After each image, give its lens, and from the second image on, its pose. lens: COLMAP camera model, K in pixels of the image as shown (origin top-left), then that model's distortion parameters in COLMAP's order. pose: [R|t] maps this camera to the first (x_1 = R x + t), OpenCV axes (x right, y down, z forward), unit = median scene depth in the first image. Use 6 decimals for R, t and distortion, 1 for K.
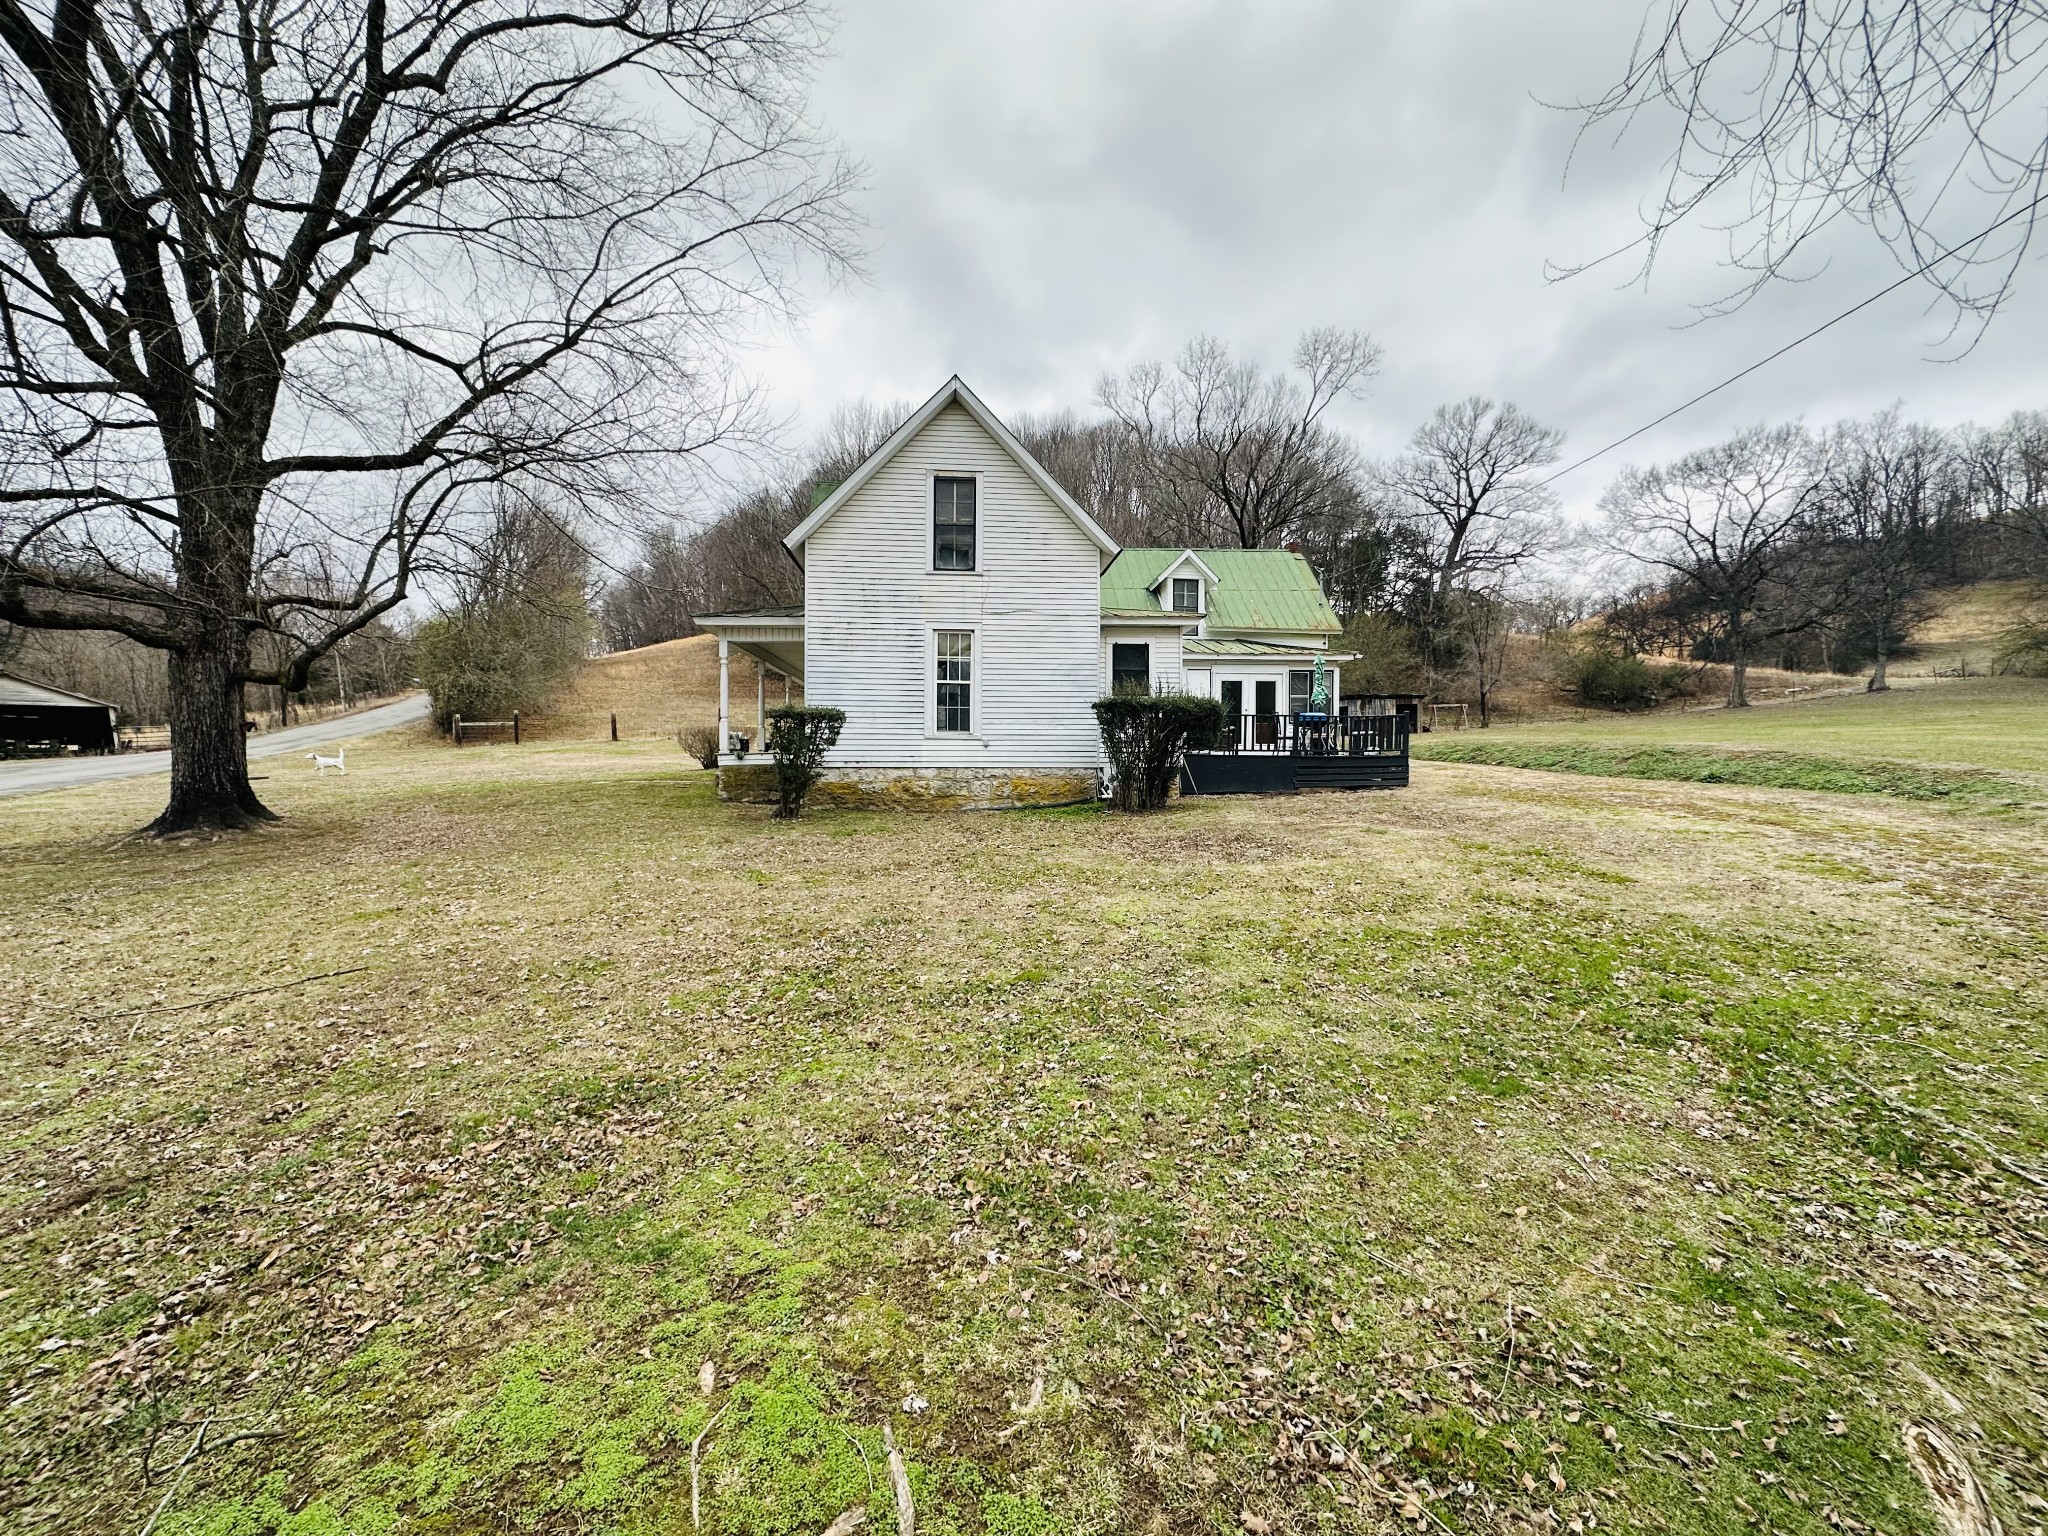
lens RADIAL K [[815.2, 0, 1024.0], [0, 815.2, 768.0], [0, 0, 1]] dist [-0.001035, 0.000253]
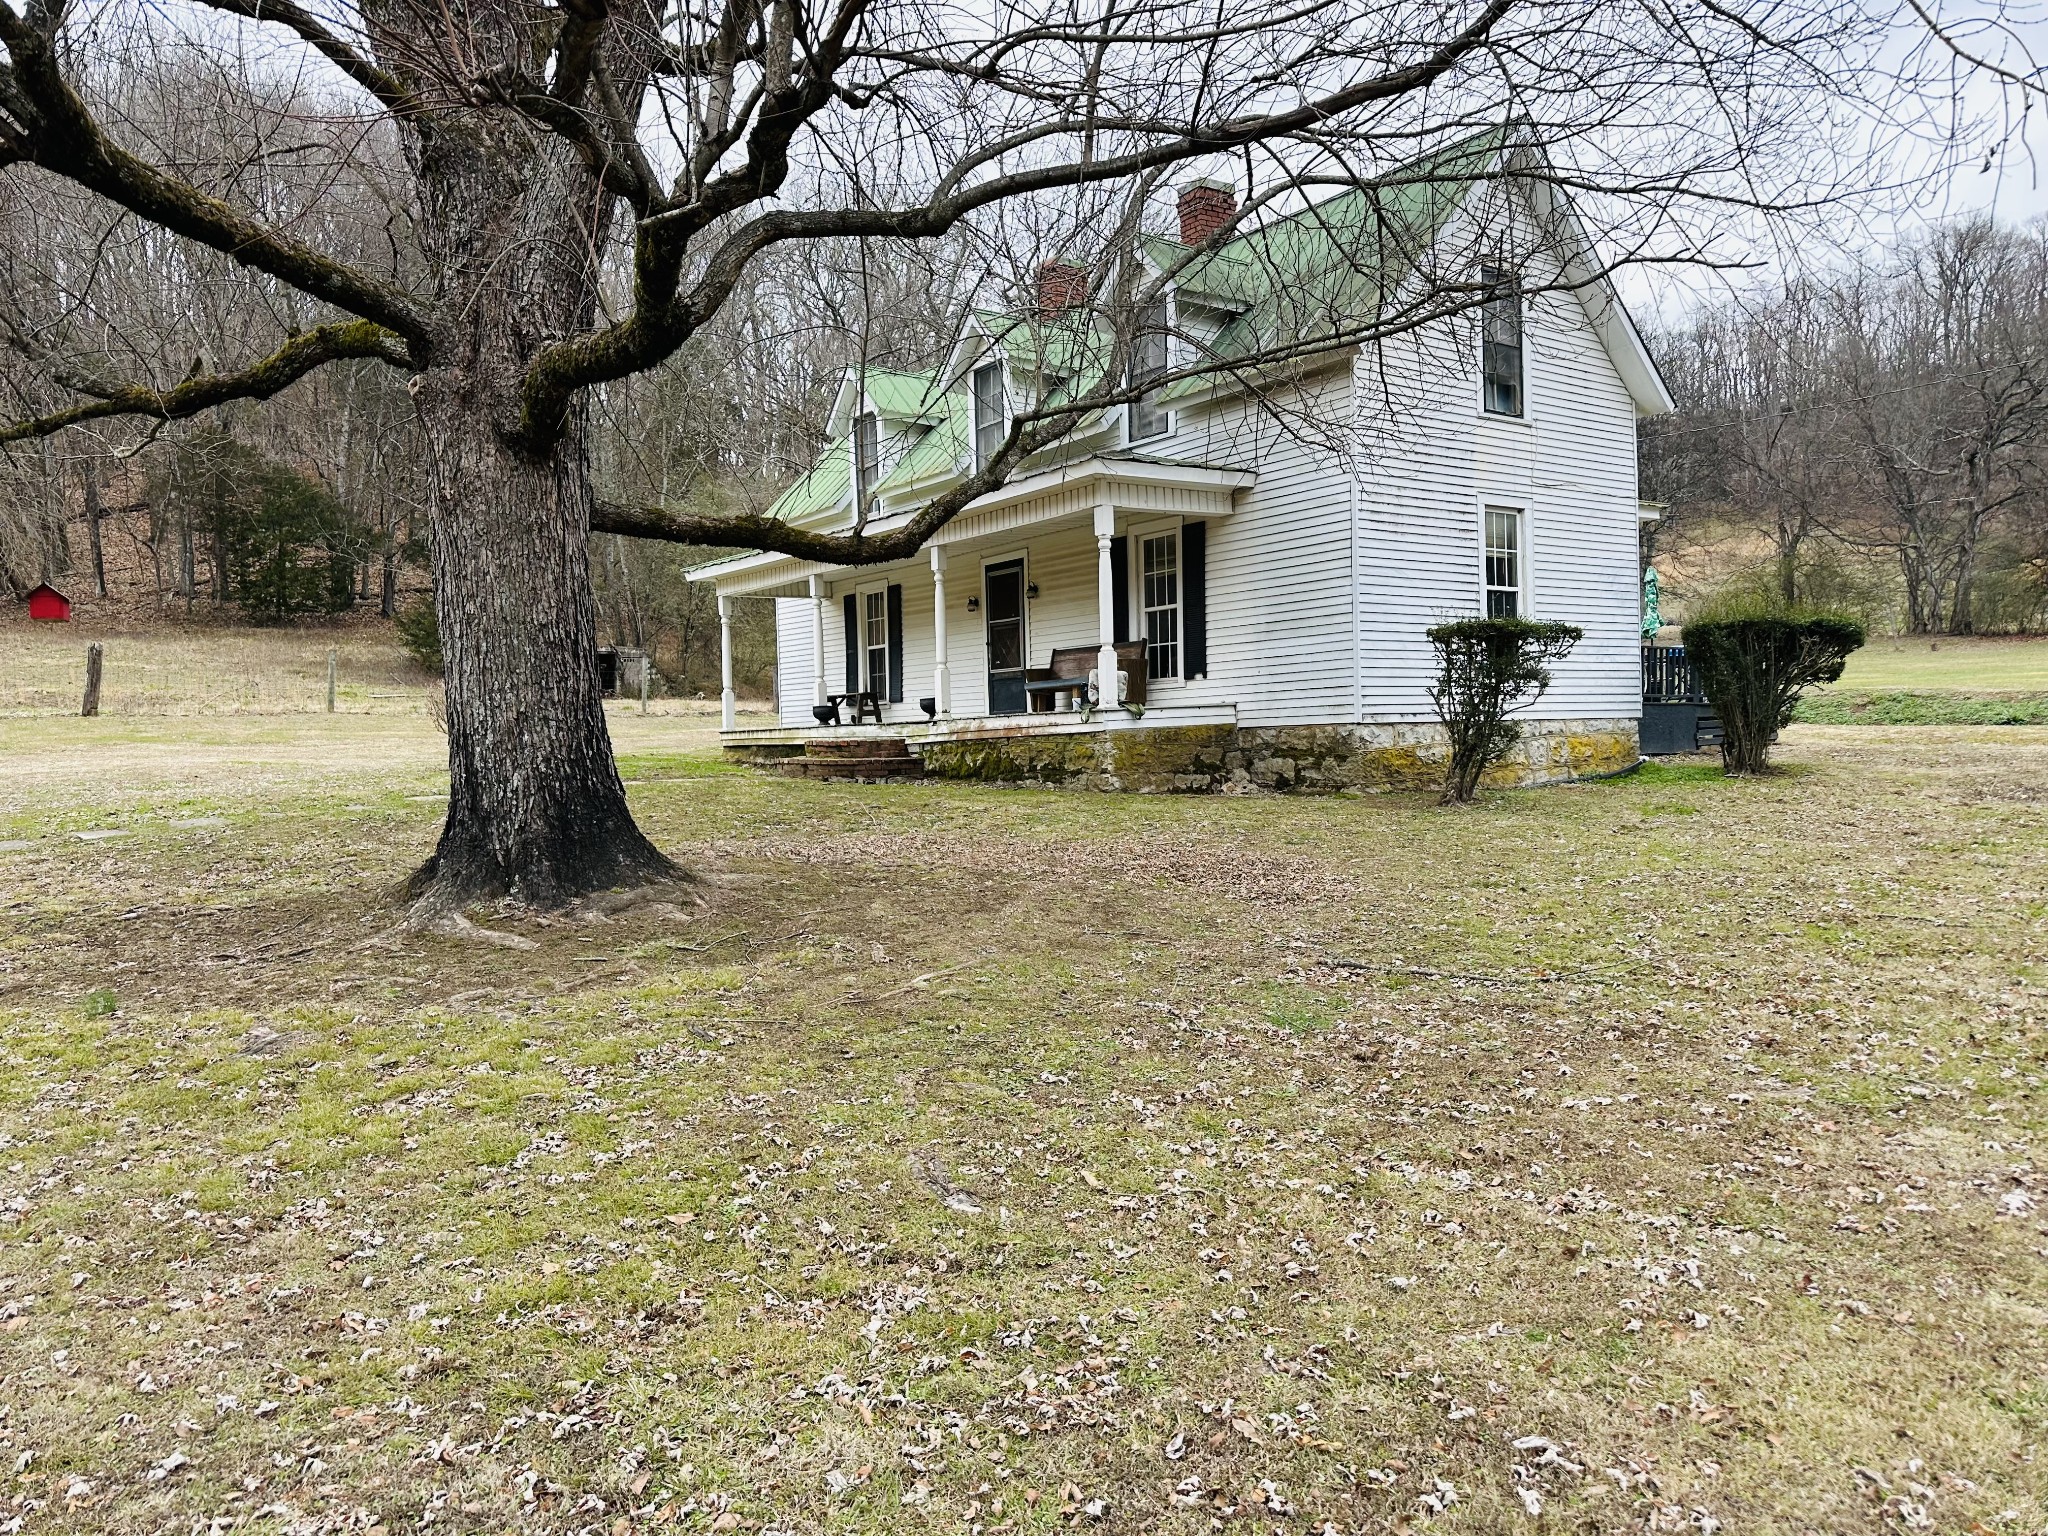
lens RADIAL K [[1479.0, 0, 946.1], [0, 1479.0, 776.5], [0, 0, 1]] dist [-0.000270, -0.002023]
pose [[0.878970, -0.037659, 0.475389, -0.599014], [0.036432, 0.999266, 0.011799, 0.007807], [-0.475484, 0.006948, 0.879697, 0.104073]]
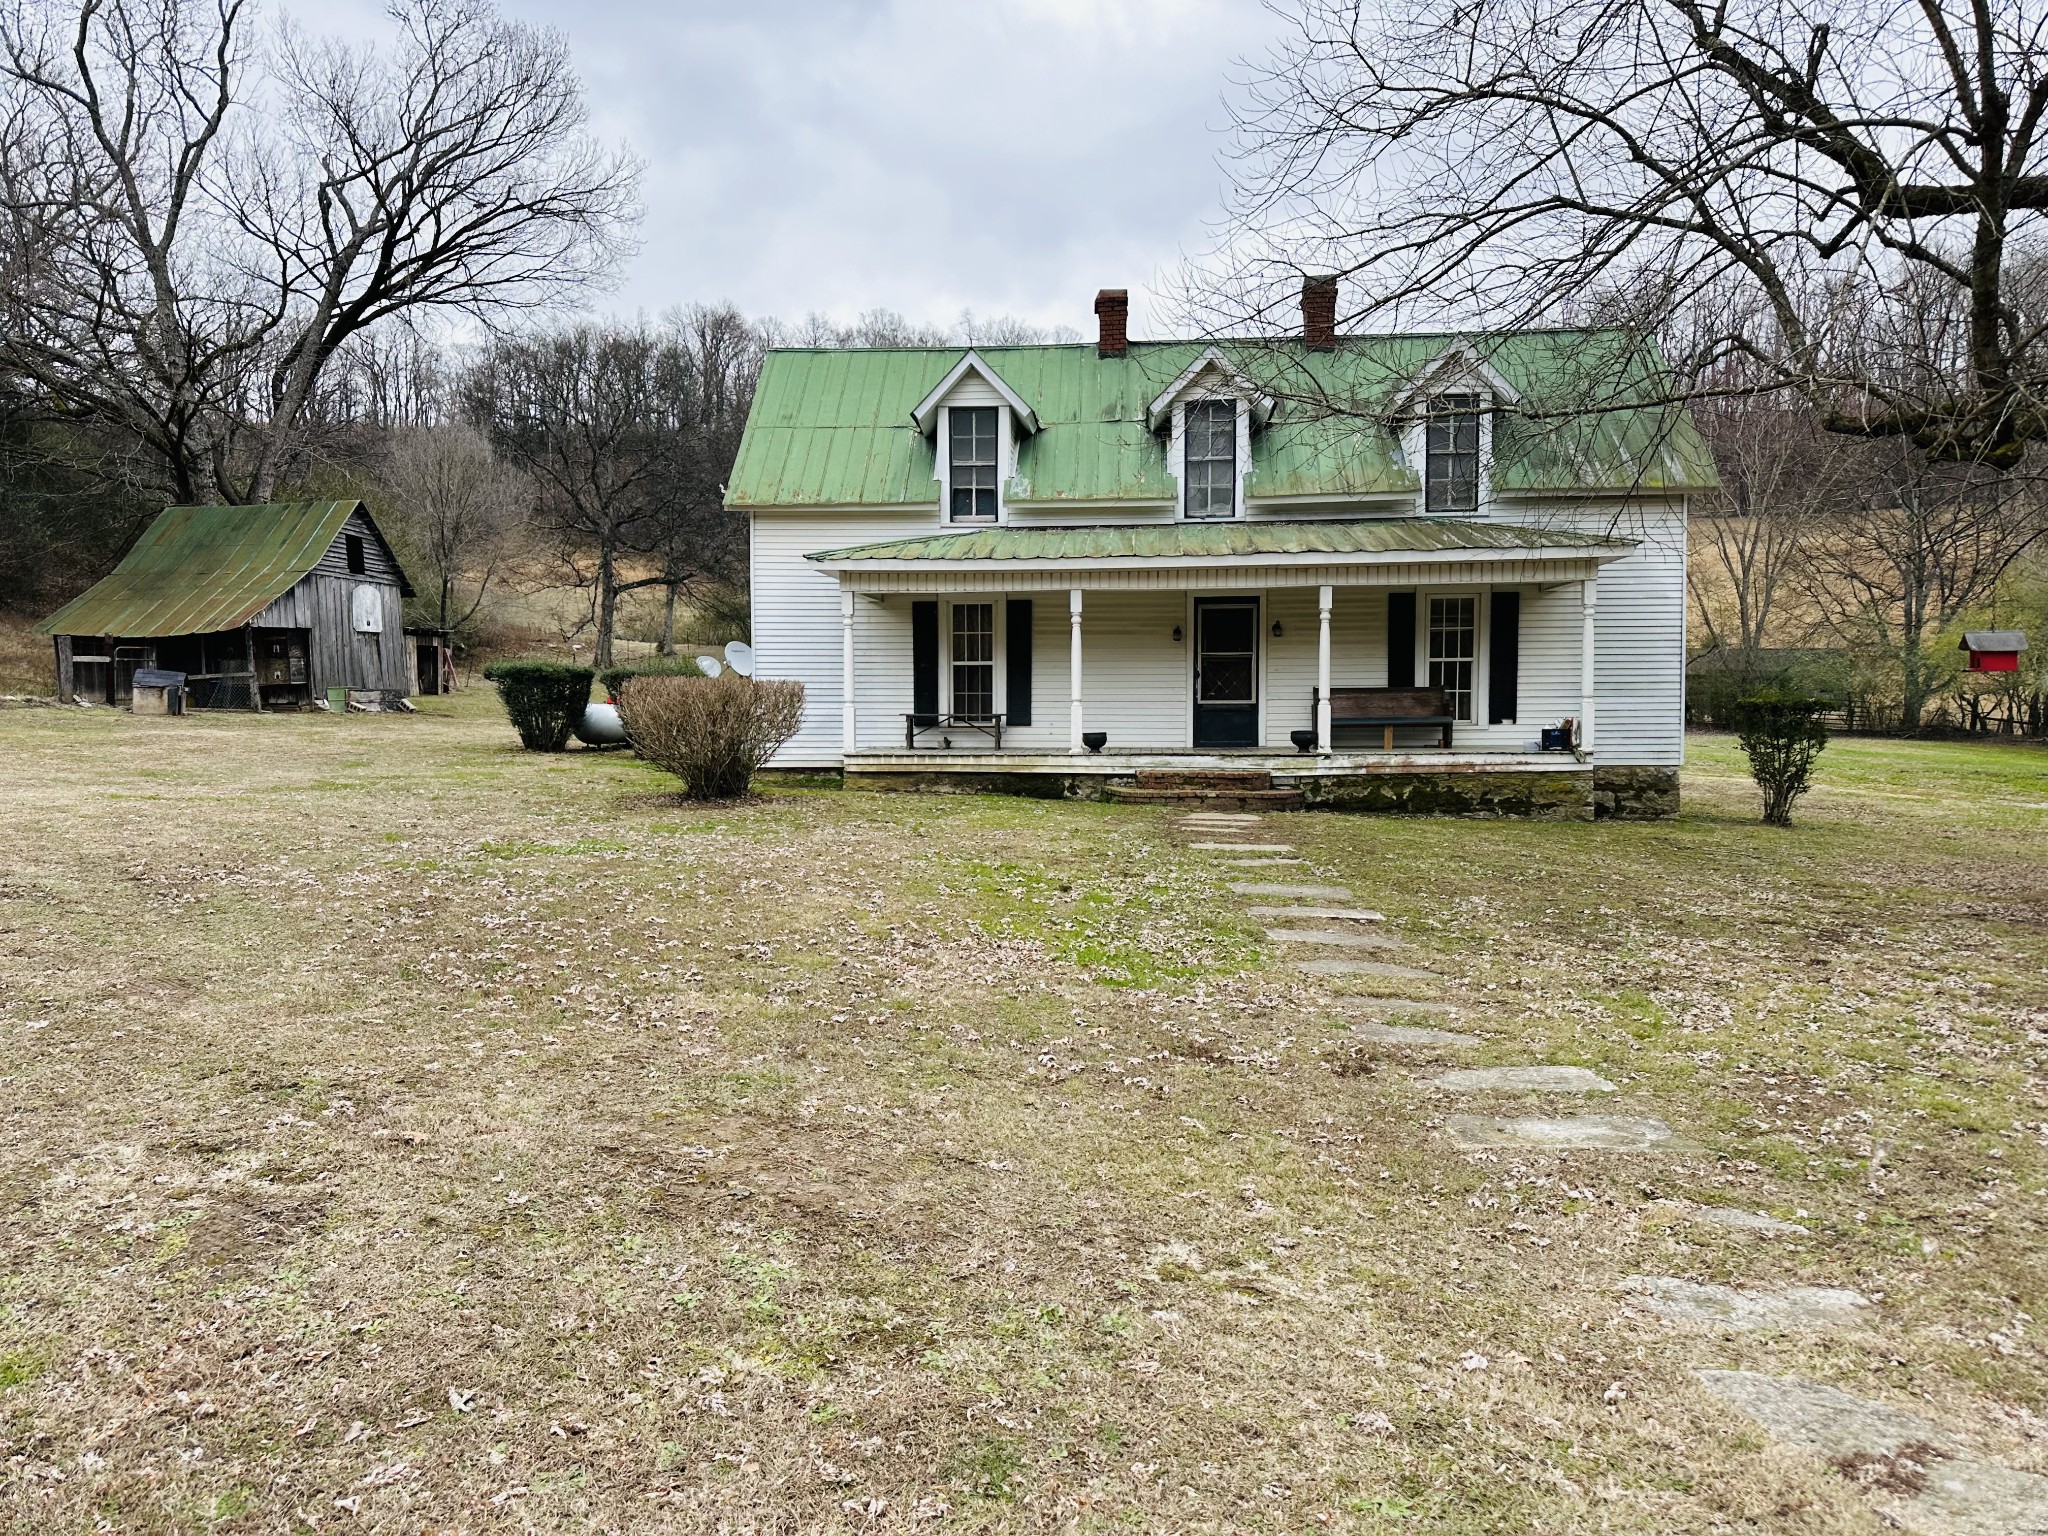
lens RADIAL K [[1514.4, 0, 1024.0], [0, 1514.4, 768.0], [0, 0, 1]] dist [0.040717, 0.002463]
pose [[0.172318, -0.032798, 0.984495, -1.050622], [0.016877, 0.999397, 0.030340, -0.031341], [-0.984897, 0.011387, 0.172767, 0.781305]]
